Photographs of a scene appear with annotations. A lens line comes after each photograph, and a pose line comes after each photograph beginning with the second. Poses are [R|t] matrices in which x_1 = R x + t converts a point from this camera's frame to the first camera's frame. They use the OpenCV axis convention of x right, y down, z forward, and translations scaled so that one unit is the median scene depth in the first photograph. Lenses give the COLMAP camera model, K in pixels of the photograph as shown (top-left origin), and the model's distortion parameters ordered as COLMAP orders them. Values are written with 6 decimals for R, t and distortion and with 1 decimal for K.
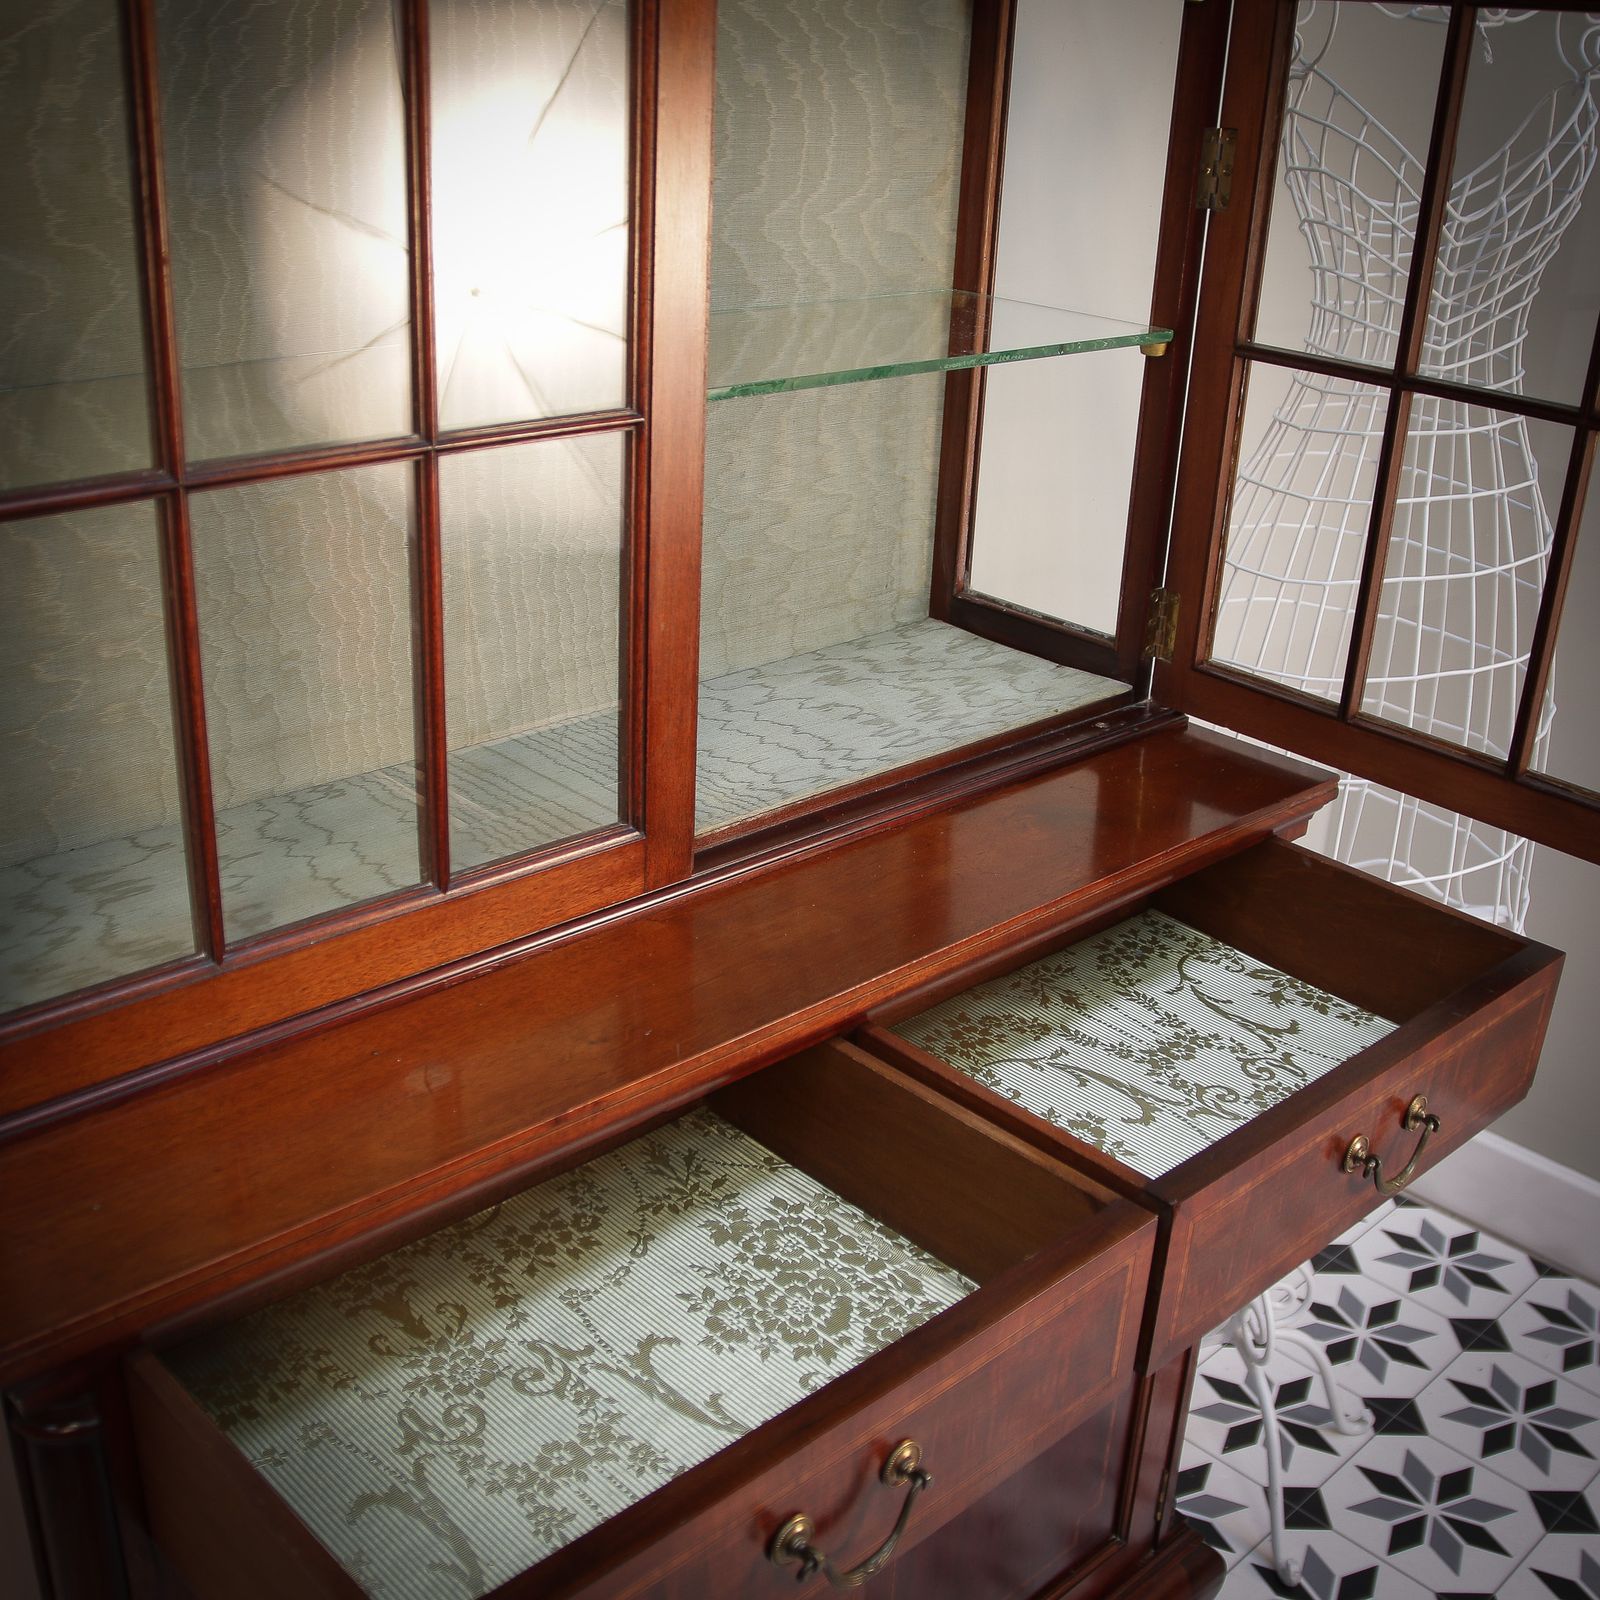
lens RADIAL K [[1837.7, 0, 800.0], [0, 1837.7, 800.0], [0, 0, 1]] dist [-0.121521, 0.055077]
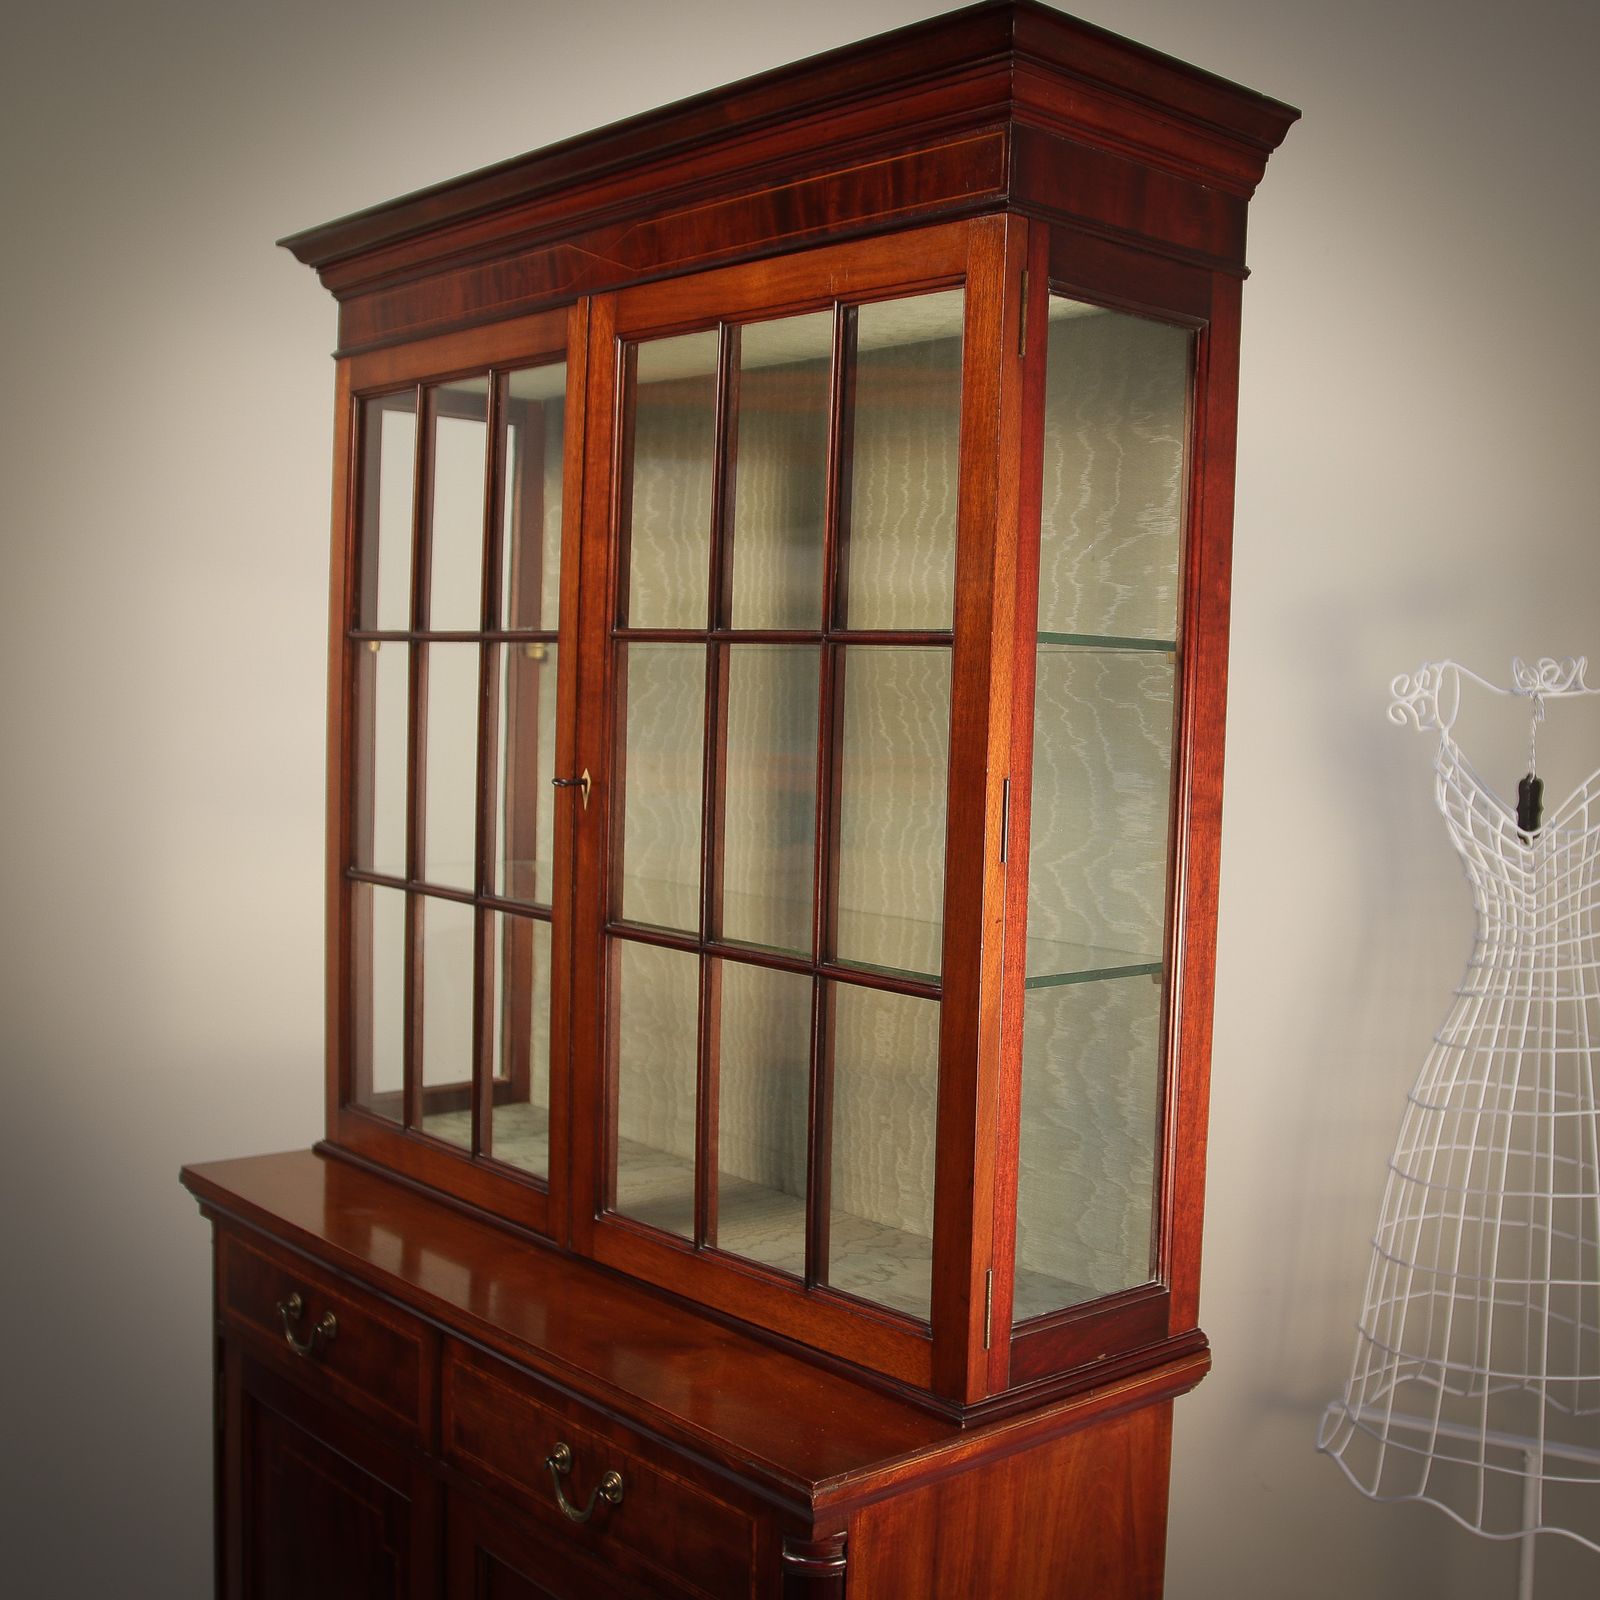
lens RADIAL K [[1977.2, 0, 991.3], [0, 1977.2, 815.6], [0, 0, 1]] dist [-0.139068, 0.069196]
pose [[0.027996, 0.016255, -0.999476, 1.152709], [-0.425130, 0.905128, 0.002812, -0.319413], [0.904699, 0.424828, 0.032251, 0.869551]]
